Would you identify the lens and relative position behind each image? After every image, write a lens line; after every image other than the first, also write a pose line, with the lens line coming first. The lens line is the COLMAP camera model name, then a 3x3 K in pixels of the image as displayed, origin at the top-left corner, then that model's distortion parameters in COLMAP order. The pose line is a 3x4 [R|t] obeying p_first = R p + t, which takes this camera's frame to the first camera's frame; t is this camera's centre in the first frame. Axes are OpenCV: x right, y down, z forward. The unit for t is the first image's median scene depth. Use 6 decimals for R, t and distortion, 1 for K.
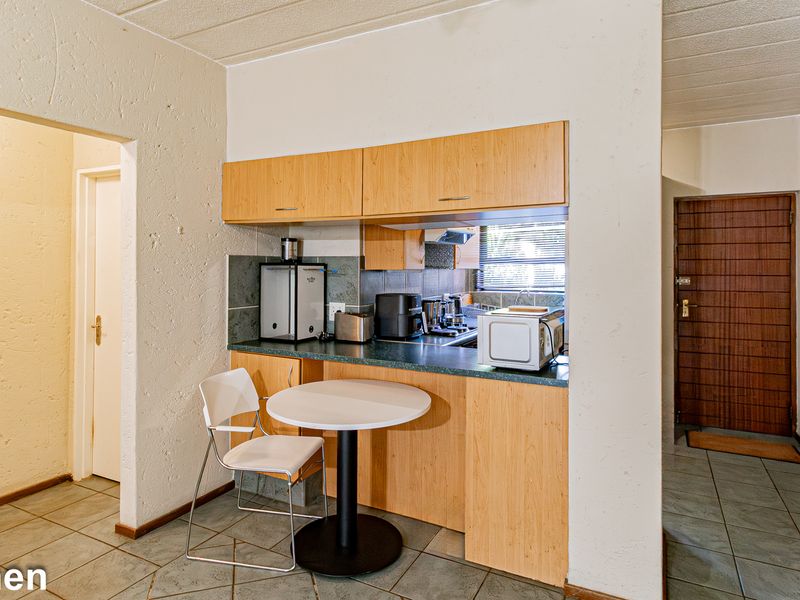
lens RADIAL K [[505.4, 0, 396.4], [0, 505.4, 297.4], [0, 0, 1]] dist [0.003489, -0.003330]
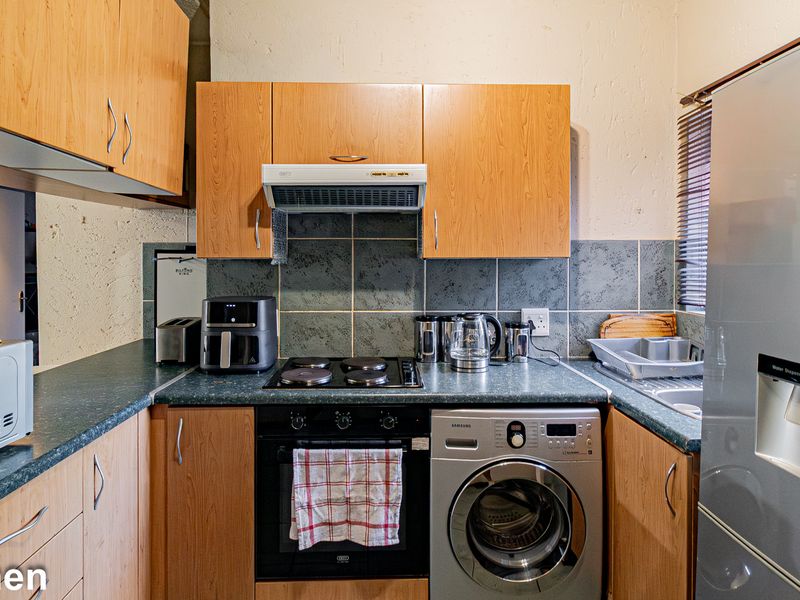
lens RADIAL K [[505.4, 0, 421.4], [0, 505.4, 276.2], [0, 0, 1]] dist [0.003489, -0.003330]
pose [[0.469779, 0.027235, -0.882364, 0.509896], [-0.053632, 0.998558, 0.002268, -0.036553], [0.881154, 0.046257, 0.470562, 0.712401]]
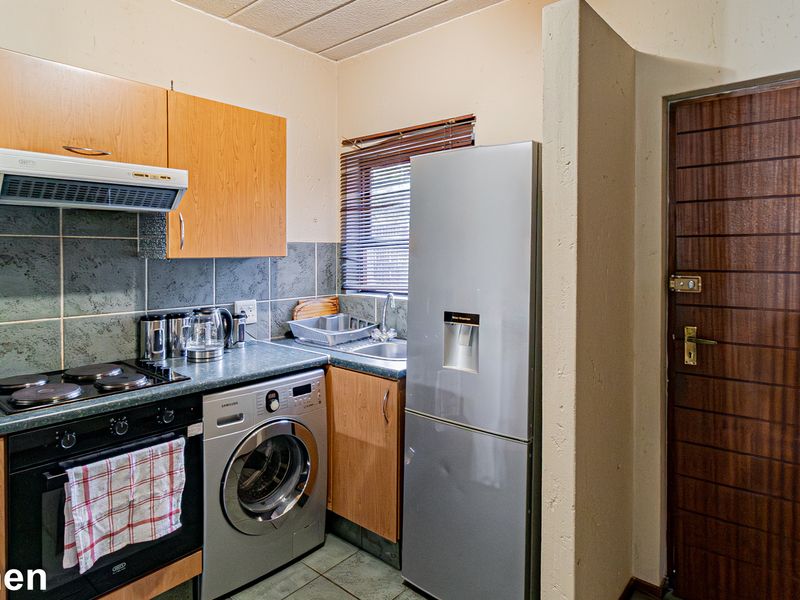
lens RADIAL K [[505.4, 0, 414.0], [0, 505.4, 286.2], [0, 0, 1]] dist [0.003489, -0.003330]
pose [[0.974922, 0.011704, -0.222237, 0.437347], [-0.010616, 0.999925, 0.006092, -0.031147], [0.222292, -0.003580, 0.974974, 0.518852]]
